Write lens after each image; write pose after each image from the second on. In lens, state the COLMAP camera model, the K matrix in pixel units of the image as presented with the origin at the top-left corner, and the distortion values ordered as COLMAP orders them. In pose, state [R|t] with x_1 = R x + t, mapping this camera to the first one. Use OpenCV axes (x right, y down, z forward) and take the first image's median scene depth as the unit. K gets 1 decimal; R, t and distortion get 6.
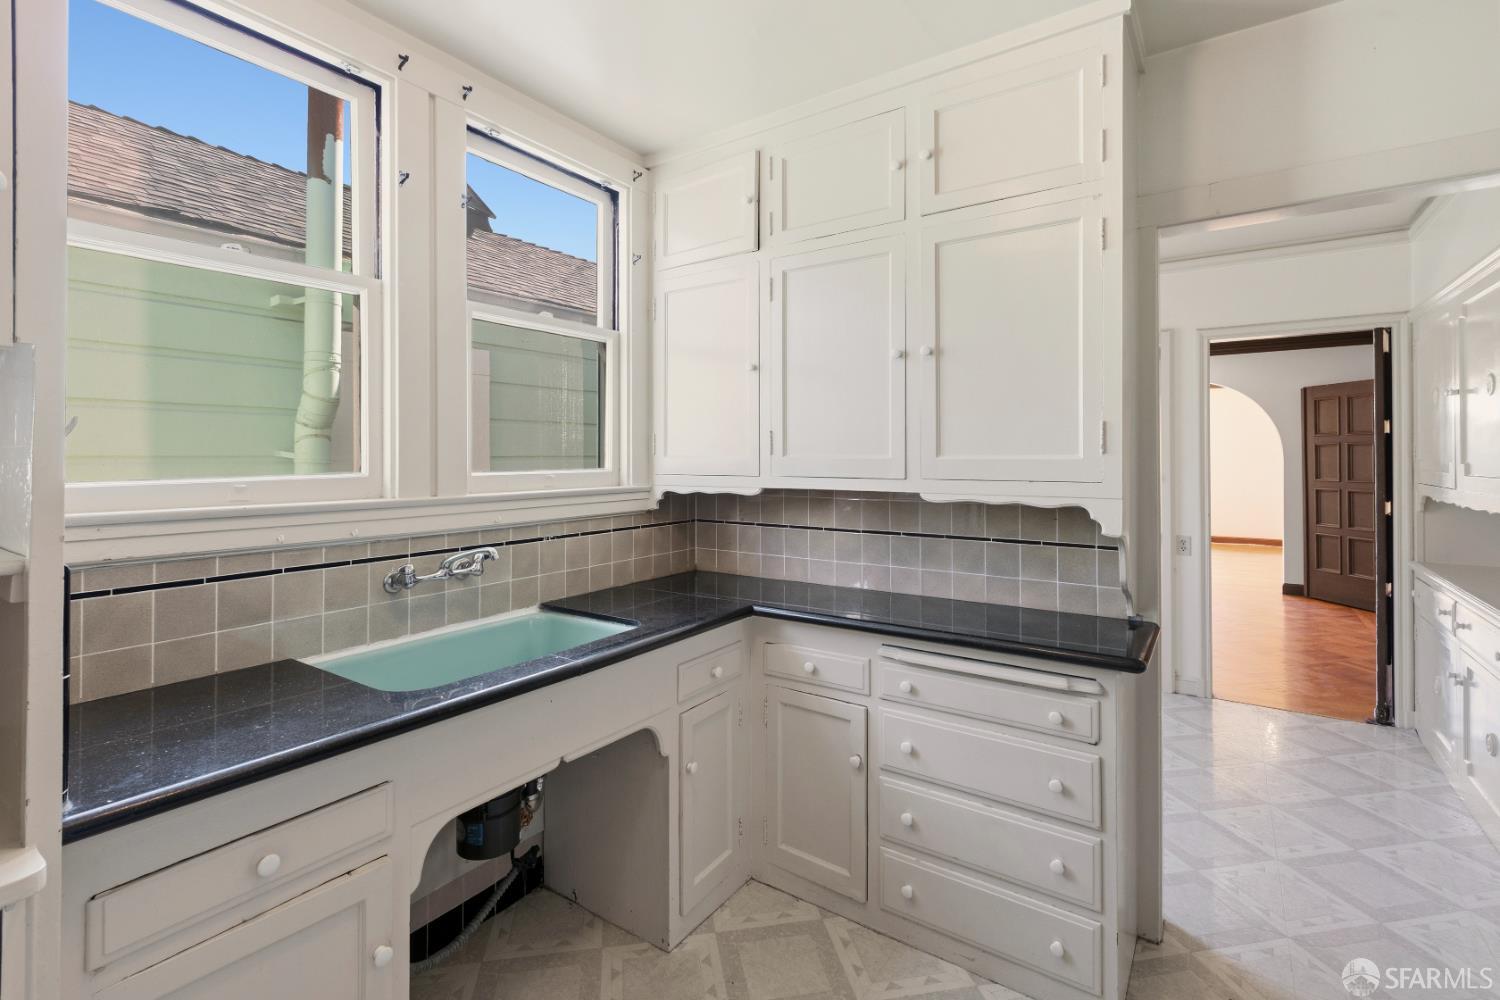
lens RADIAL K [[684.7, 0, 769.3], [0, 684.7, 454.1], [0, 0, 1]] dist [-0.000196, -0.000325]
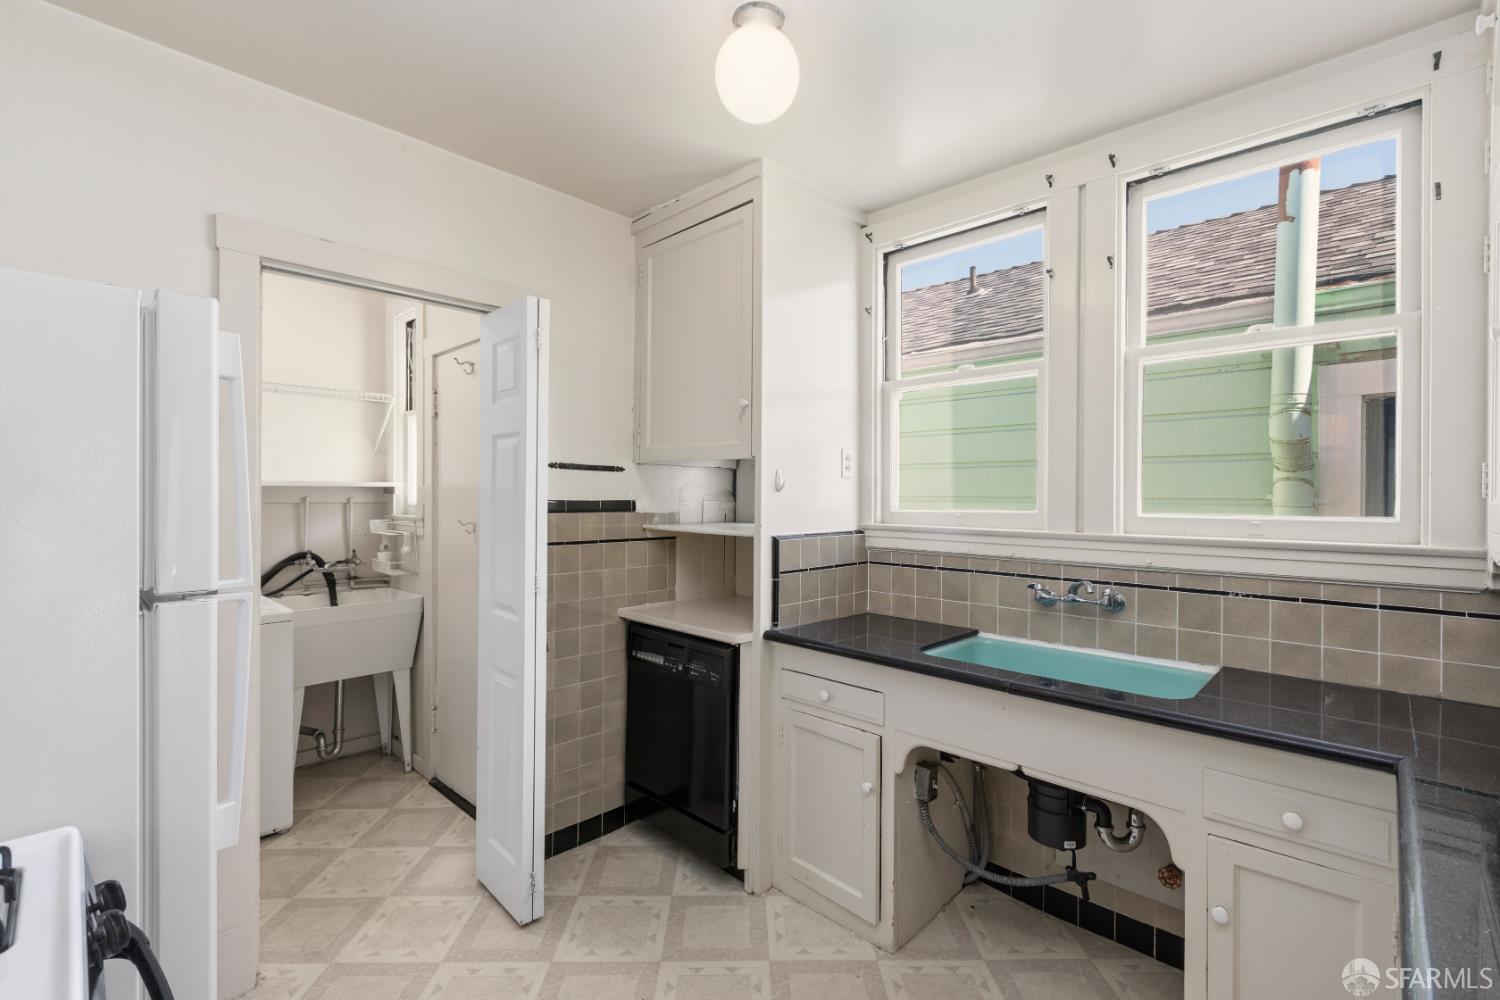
lens RADIAL K [[677.1, 0, 743.6], [0, 677.1, 493.3], [0, 0, 1]] dist [-0.000031, 0.000039]
pose [[-0.159142, -0.002040, -0.987254, 0.640077], [-0.006690, 0.999977, -0.000988, 0.001218], [0.987233, 0.006447, -0.159152, 0.542227]]
